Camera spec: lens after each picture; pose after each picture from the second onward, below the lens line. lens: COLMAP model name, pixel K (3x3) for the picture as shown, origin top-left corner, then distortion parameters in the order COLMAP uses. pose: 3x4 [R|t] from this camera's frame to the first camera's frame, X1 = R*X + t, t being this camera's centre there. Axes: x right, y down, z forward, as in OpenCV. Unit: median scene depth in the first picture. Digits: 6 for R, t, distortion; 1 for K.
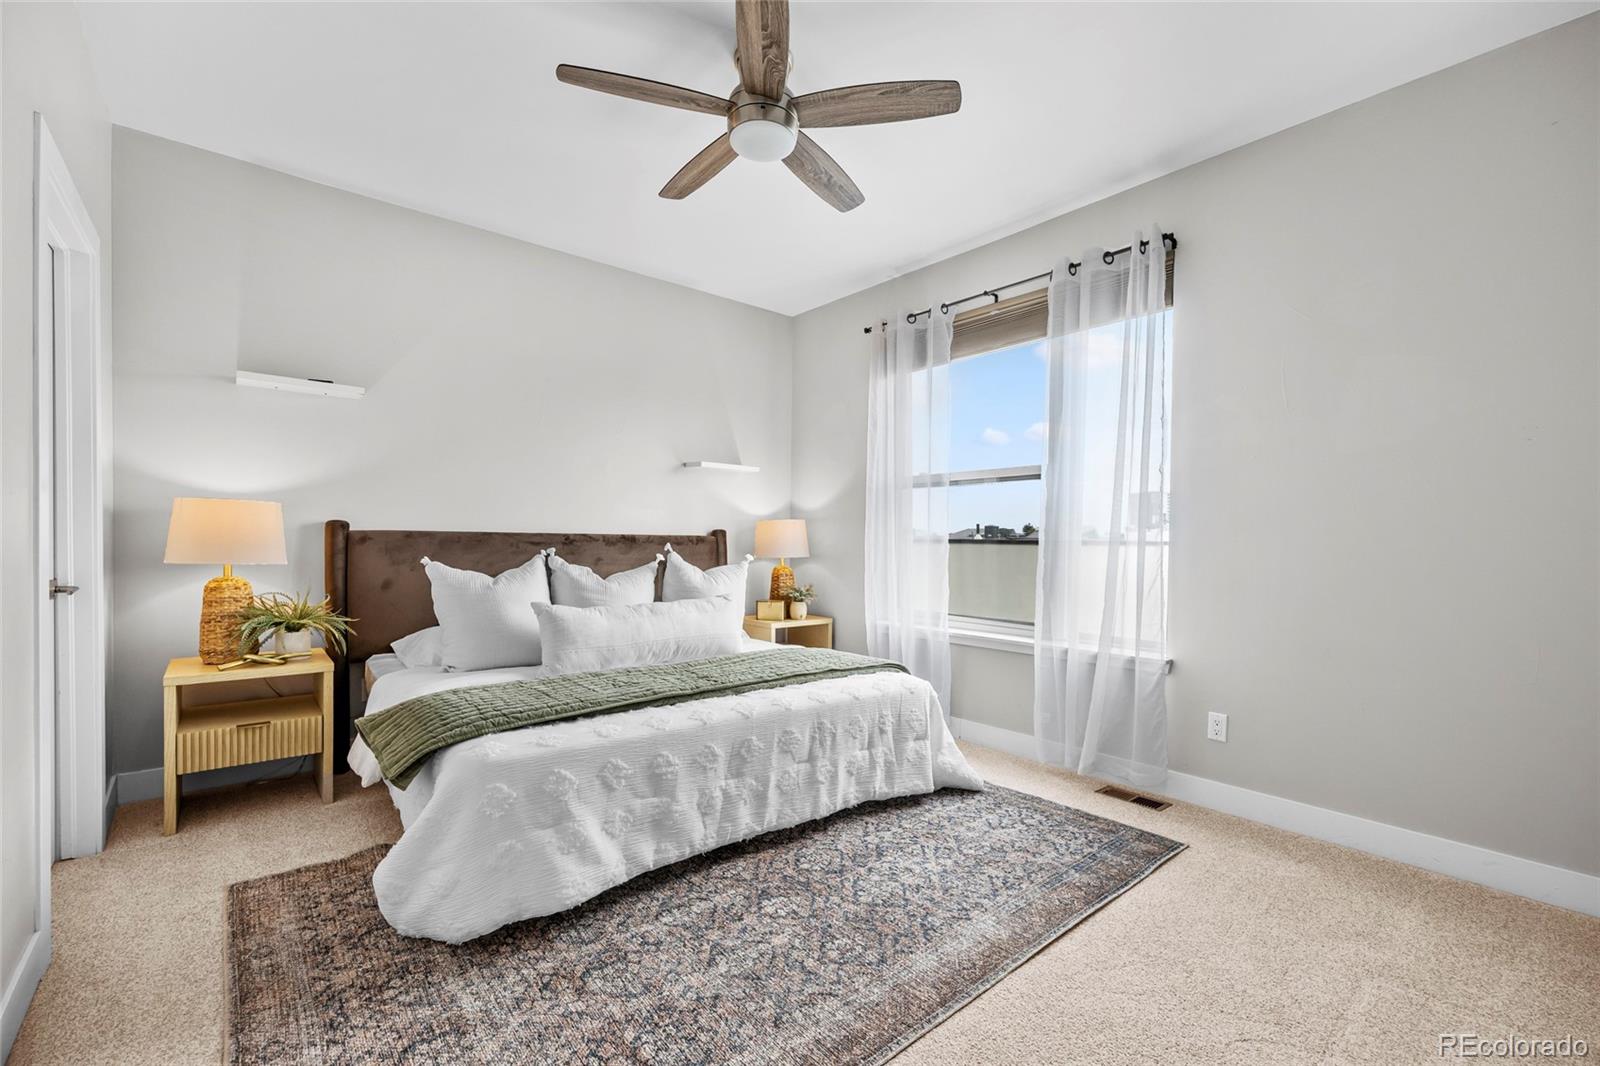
lens RADIAL K [[676.1, 0, 800.7], [0, 676.1, 557.7], [0, 0, 1]] dist [-0.000096, 0.000191]
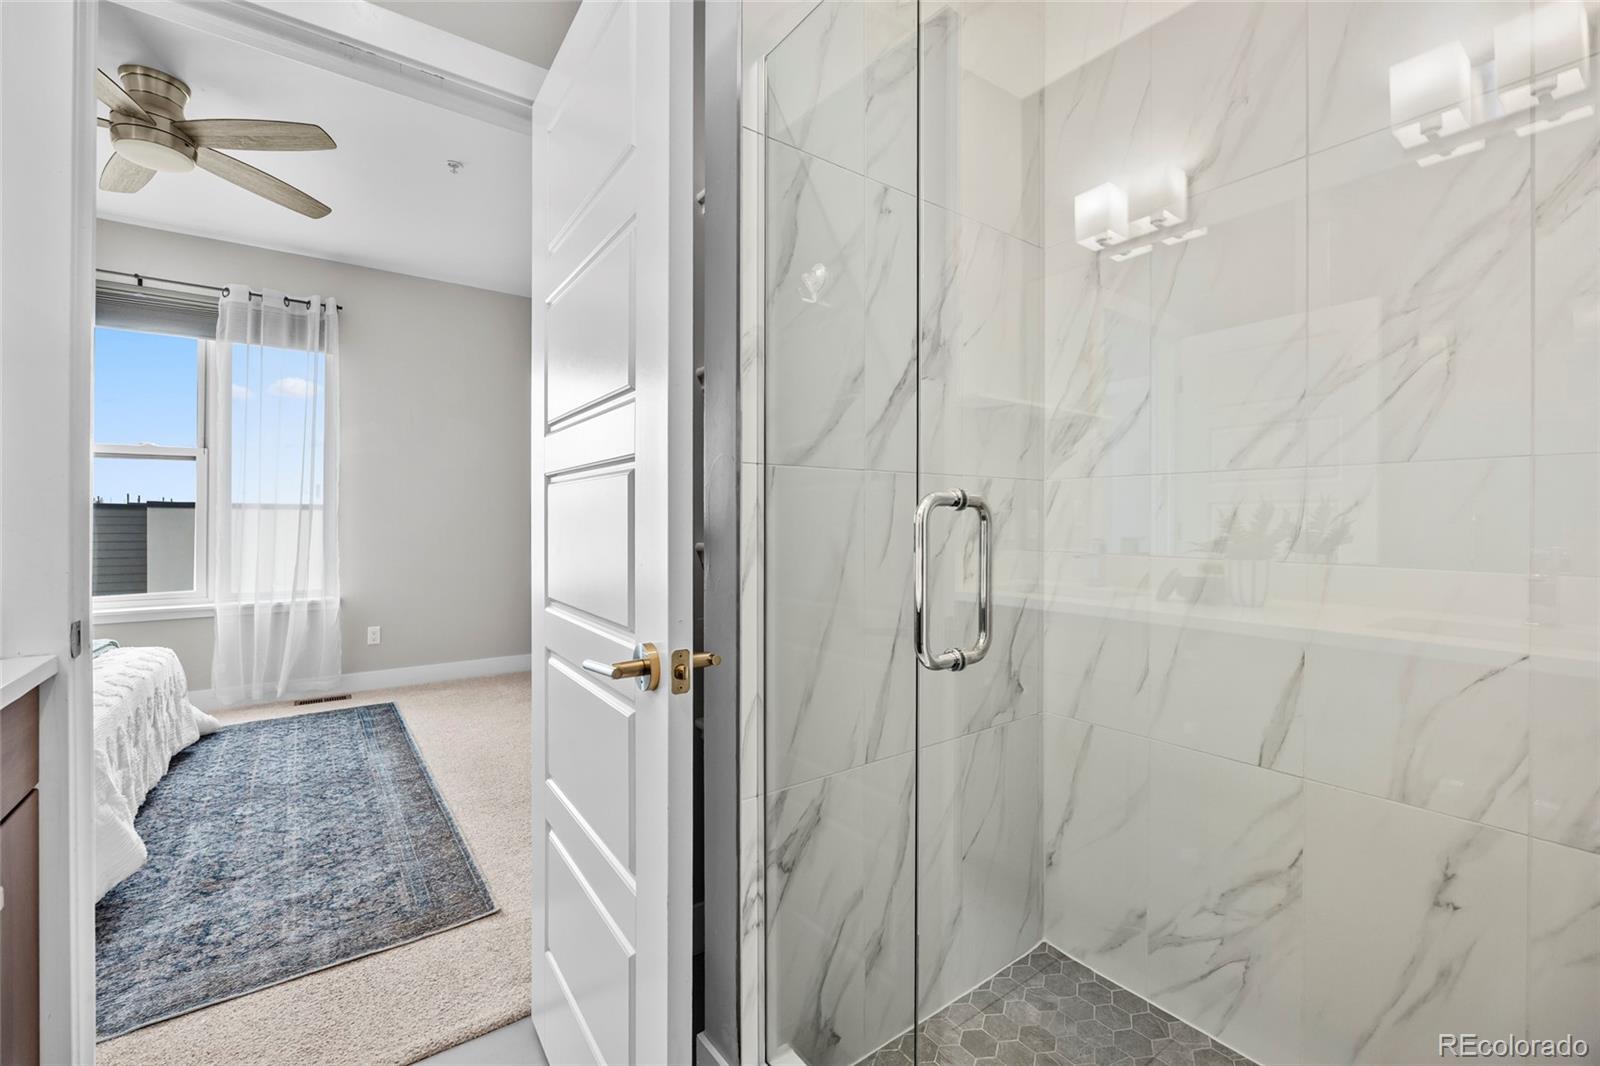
lens RADIAL K [[688.4, 0, 800.0], [0, 688.4, 514.8], [0, 0, 1]] dist [-0.003936, 0.000122]
pose [[0.062574, -0.003684, 0.998033, -0.952299], [0.023879, 0.999712, 0.002193, -0.007256], [-0.997755, 0.023695, 0.062644, -0.086250]]
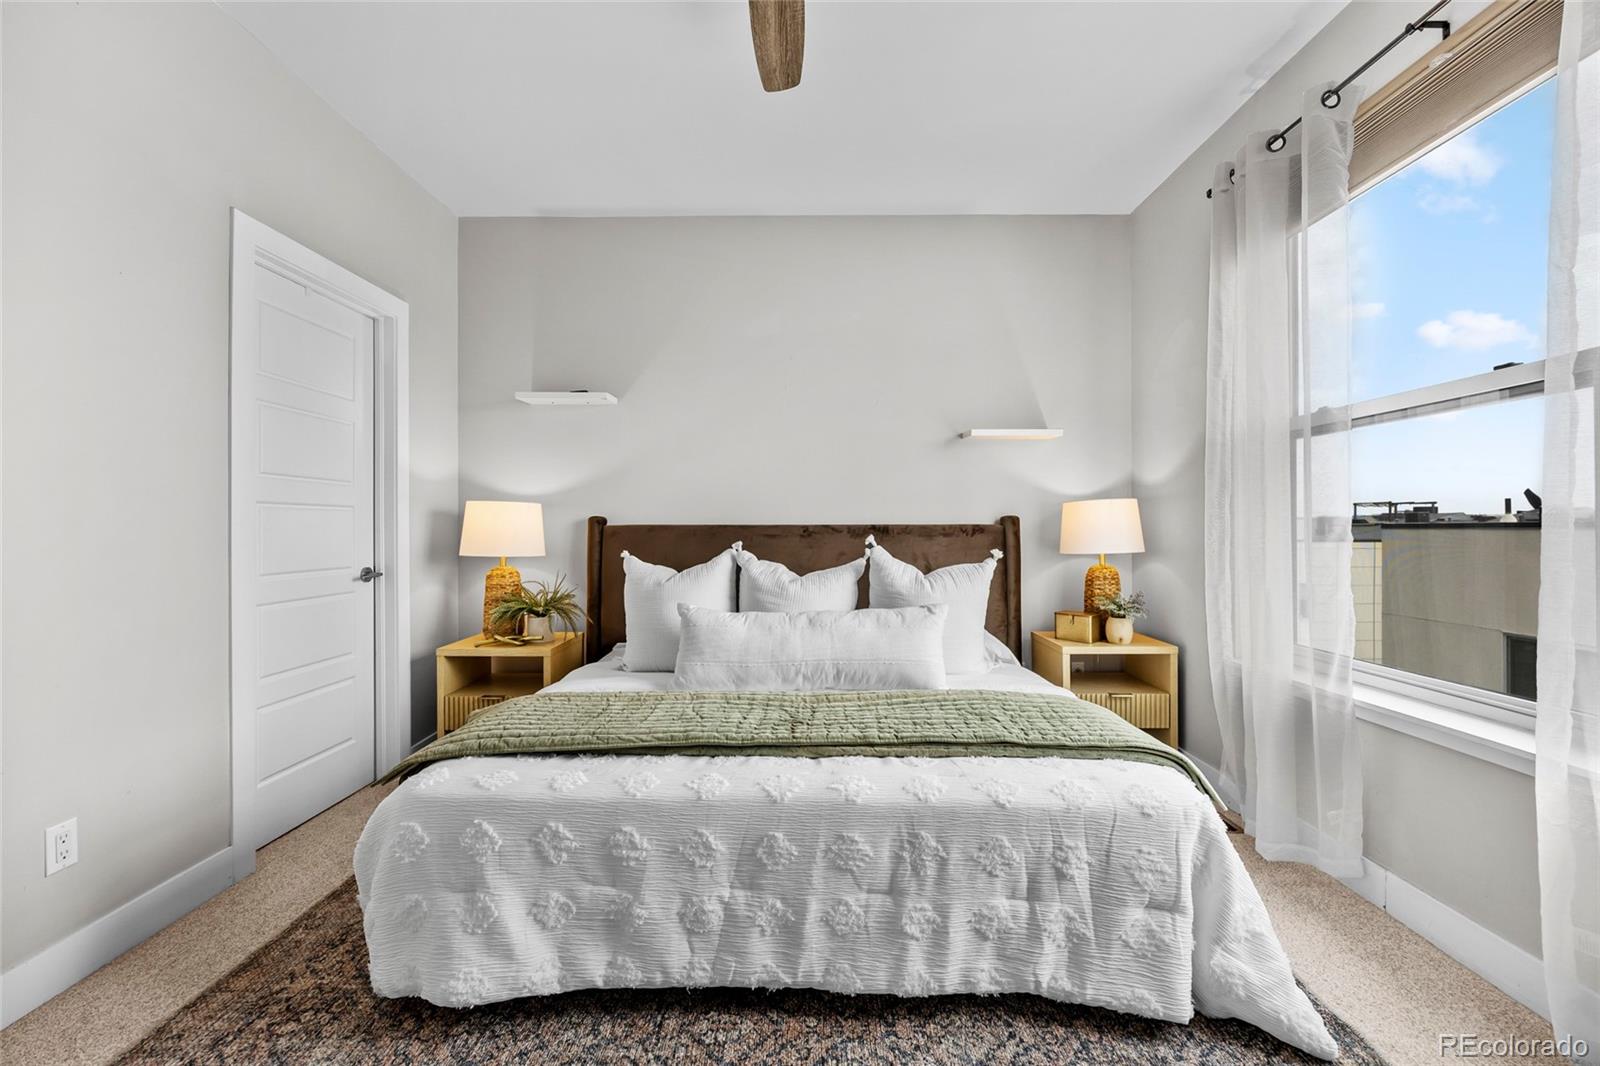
lens RADIAL K [[672.0, 0, 800.0], [0, 672.0, 533.0], [0, 0, 1]] dist [-0.003597, -0.000142]
pose [[0.766253, -0.009270, -0.642472, 0.326679], [-0.004923, 0.999782, -0.020297, -0.009905], [0.642520, 0.018716, 0.766040, 0.461382]]
